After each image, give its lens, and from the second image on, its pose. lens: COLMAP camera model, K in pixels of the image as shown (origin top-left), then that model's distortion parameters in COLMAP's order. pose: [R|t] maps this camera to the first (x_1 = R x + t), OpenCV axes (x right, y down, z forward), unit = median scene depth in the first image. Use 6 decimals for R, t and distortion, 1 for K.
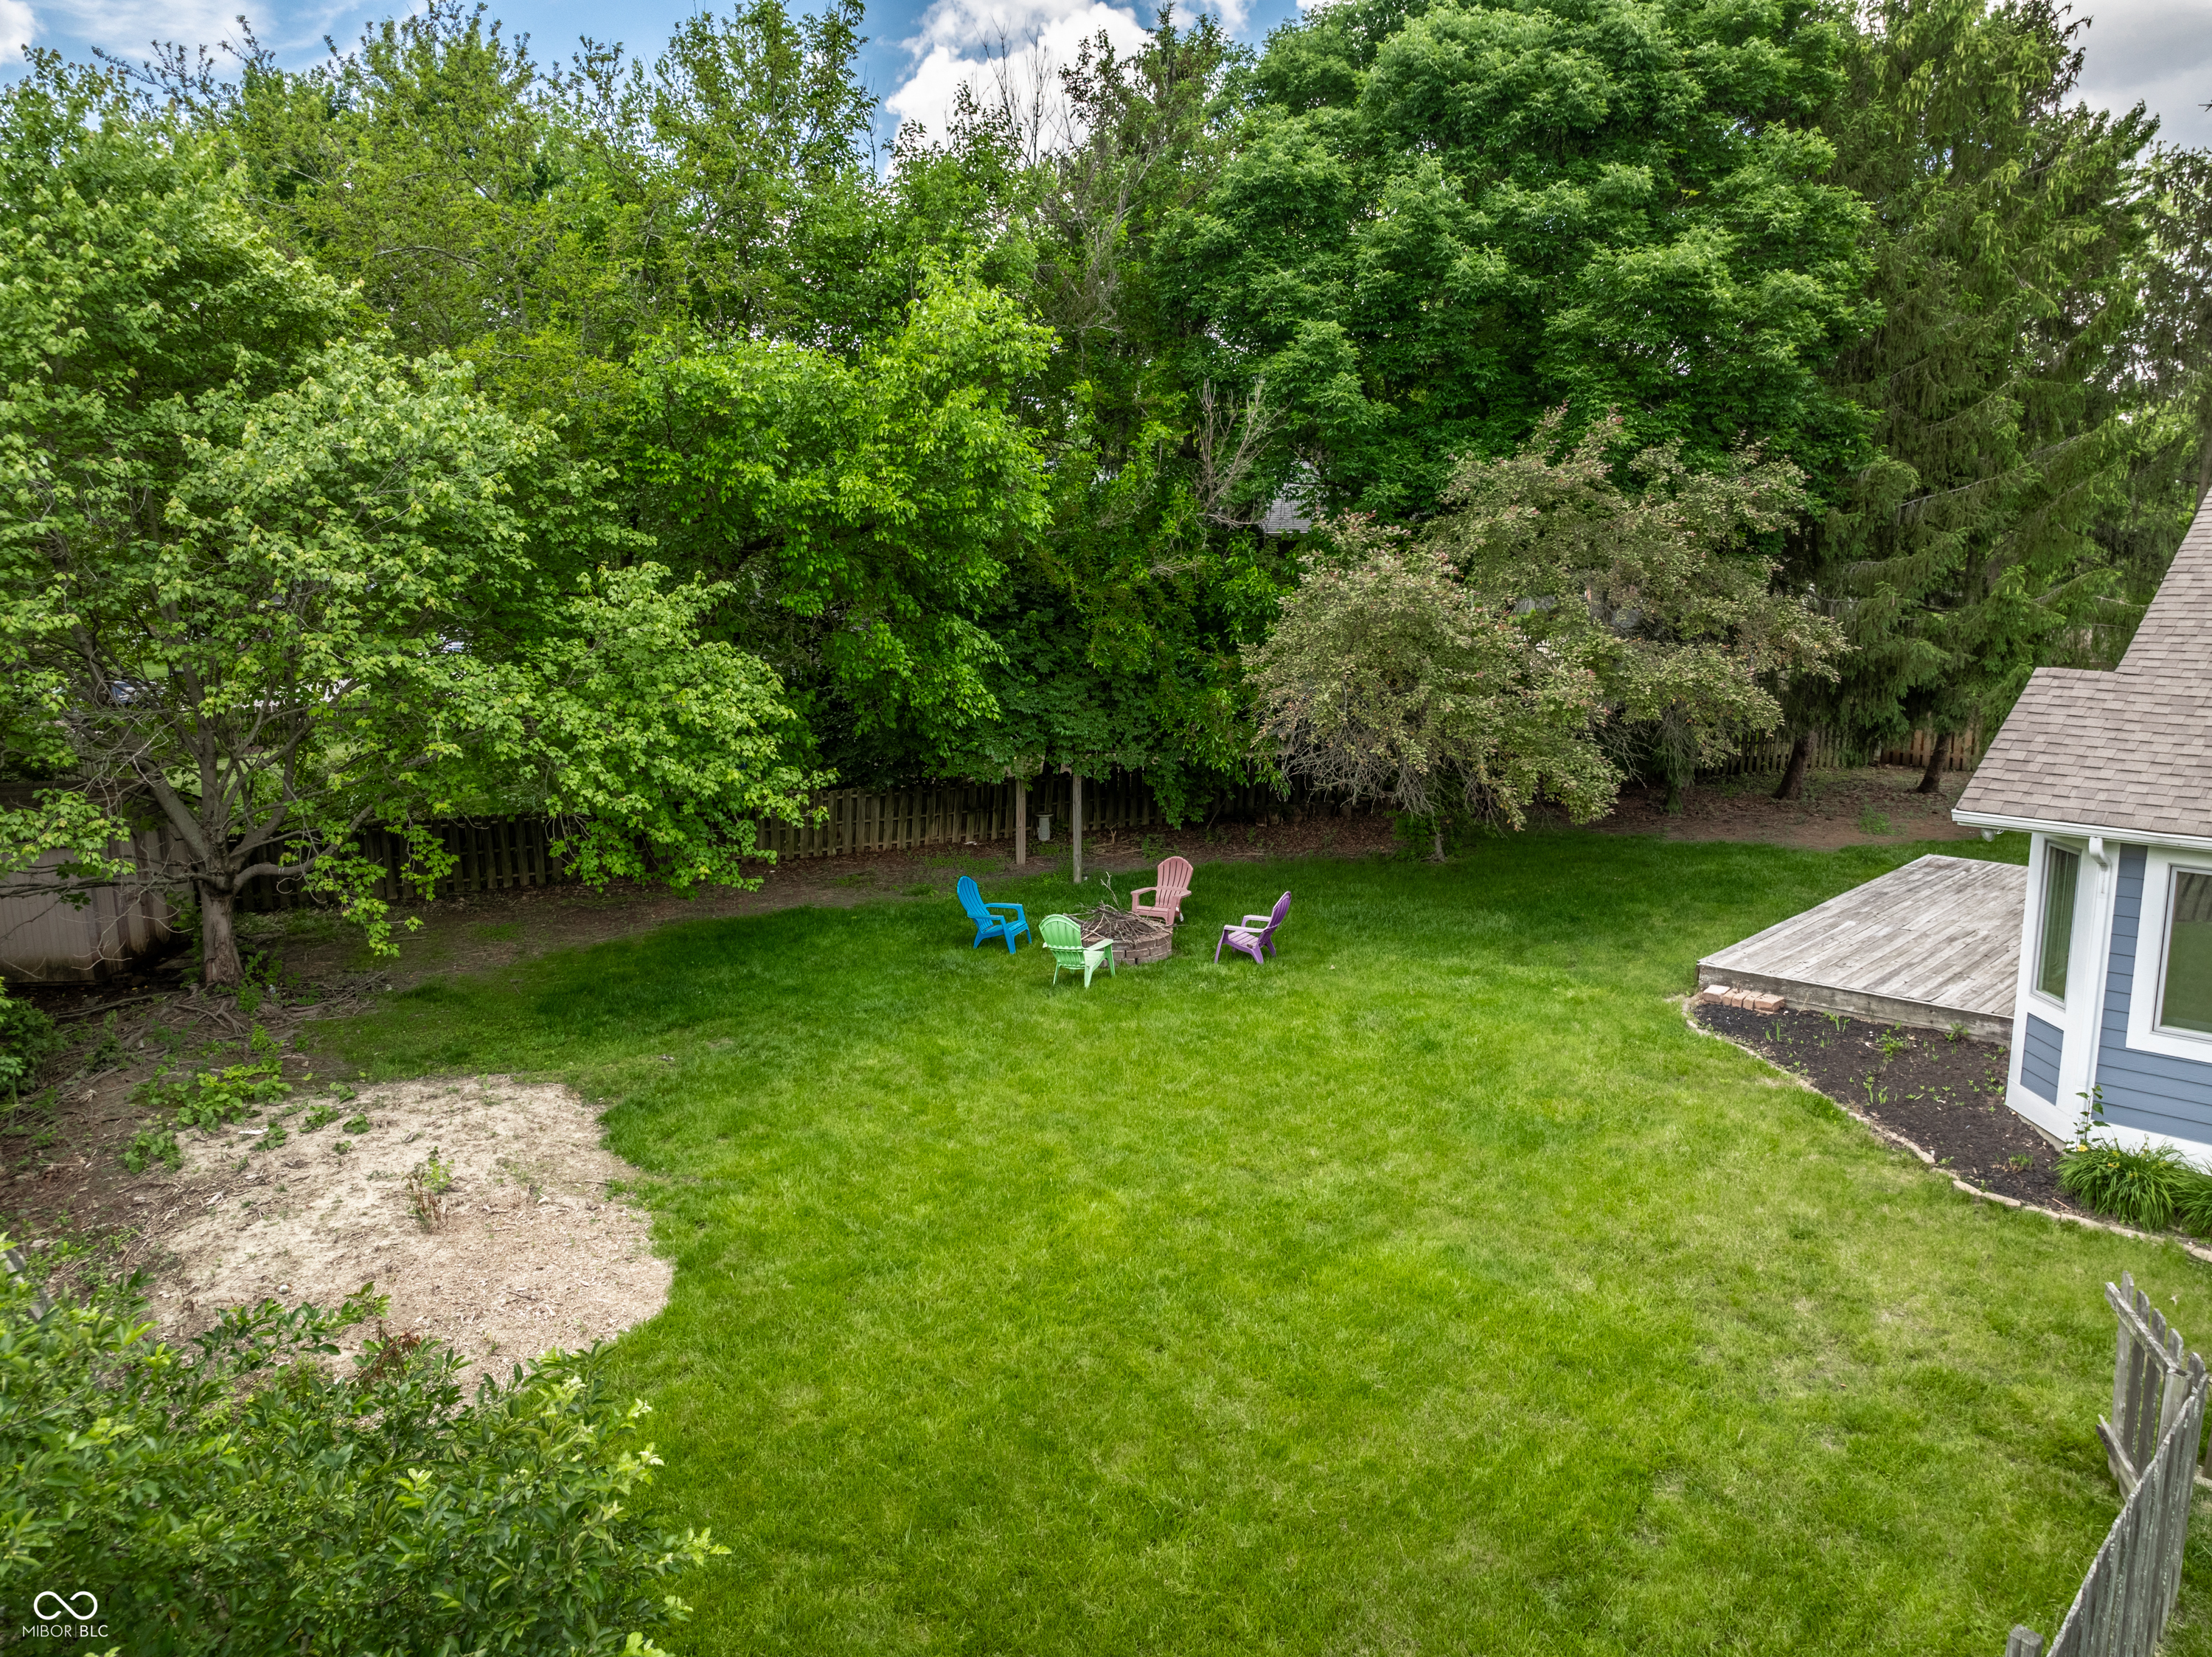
lens RADIAL K [[1554.8, 0, 1110.2], [0, 1554.8, 895.9], [0, 0, 1]] dist [-0.041747, 0.002890]
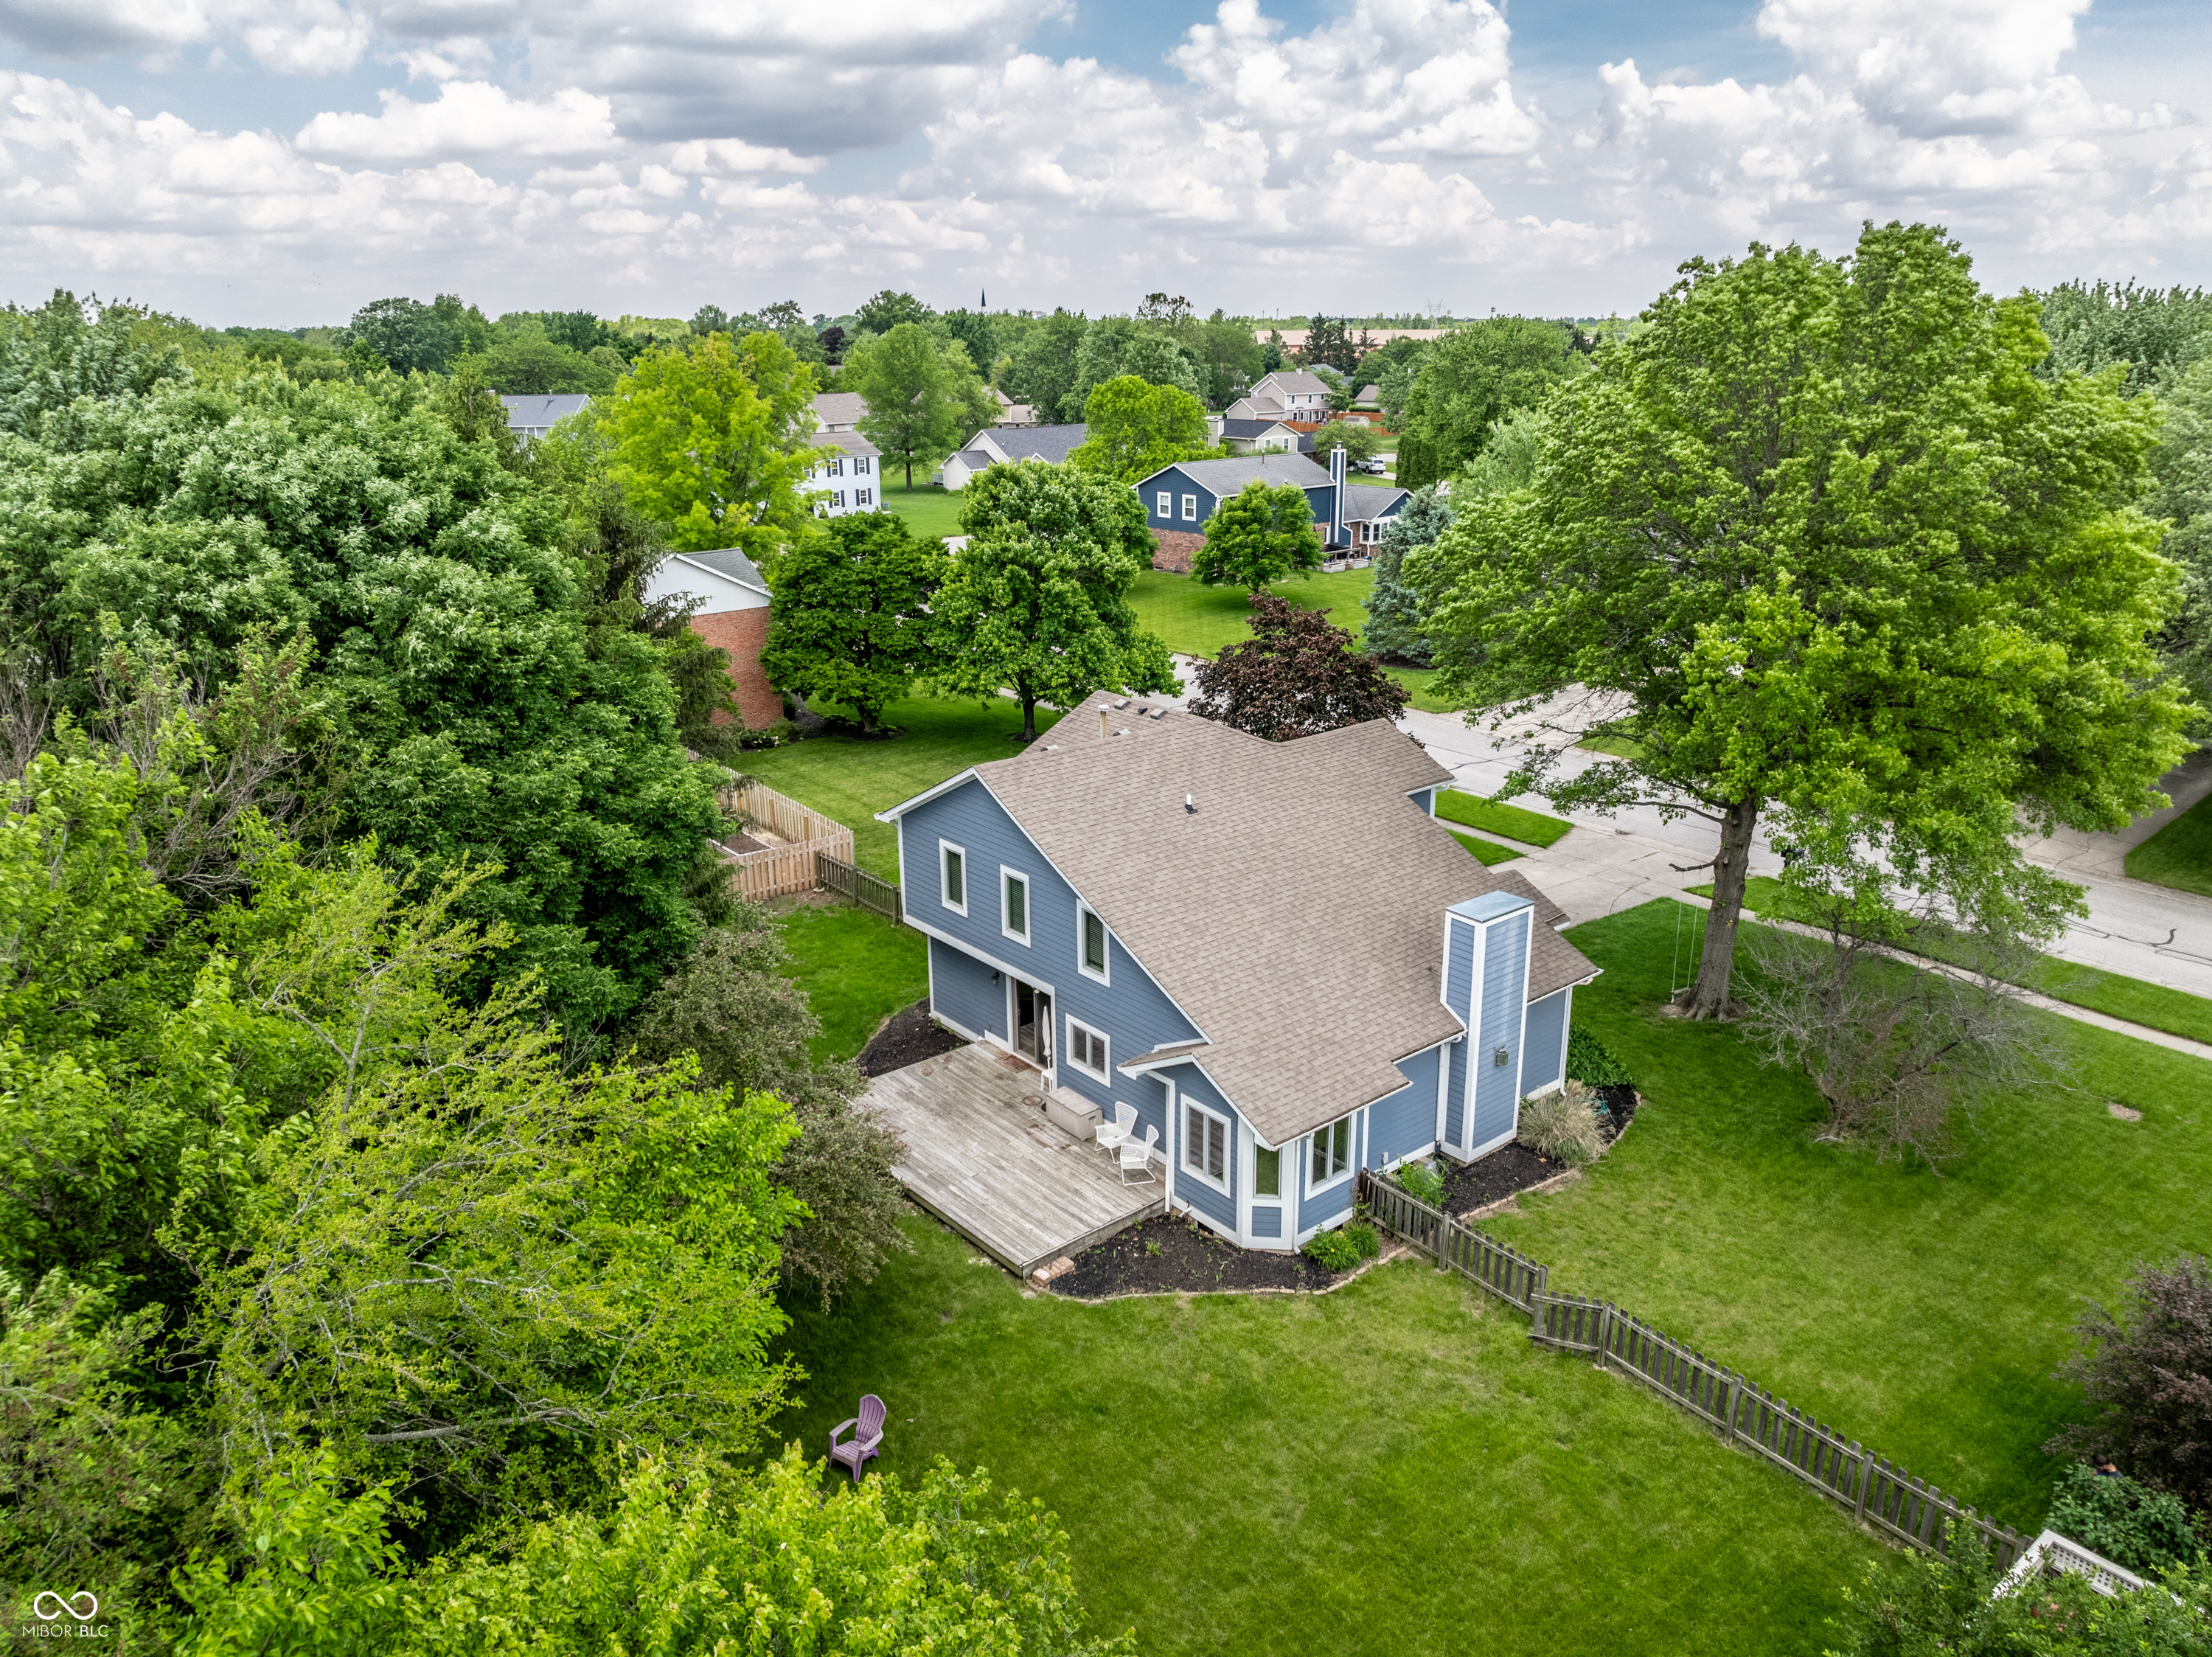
lens RADIAL K [[1574.0, 0, 1106.0], [0, 1574.0, 828.5], [0, 0, 1]] dist [0.010875, -0.112175]
pose [[0.105586, -0.308513, 0.945342, -1.311727], [0.233419, 0.931784, 0.278018, -1.044821], [-0.966627, 0.191306, 0.170396, 0.678927]]
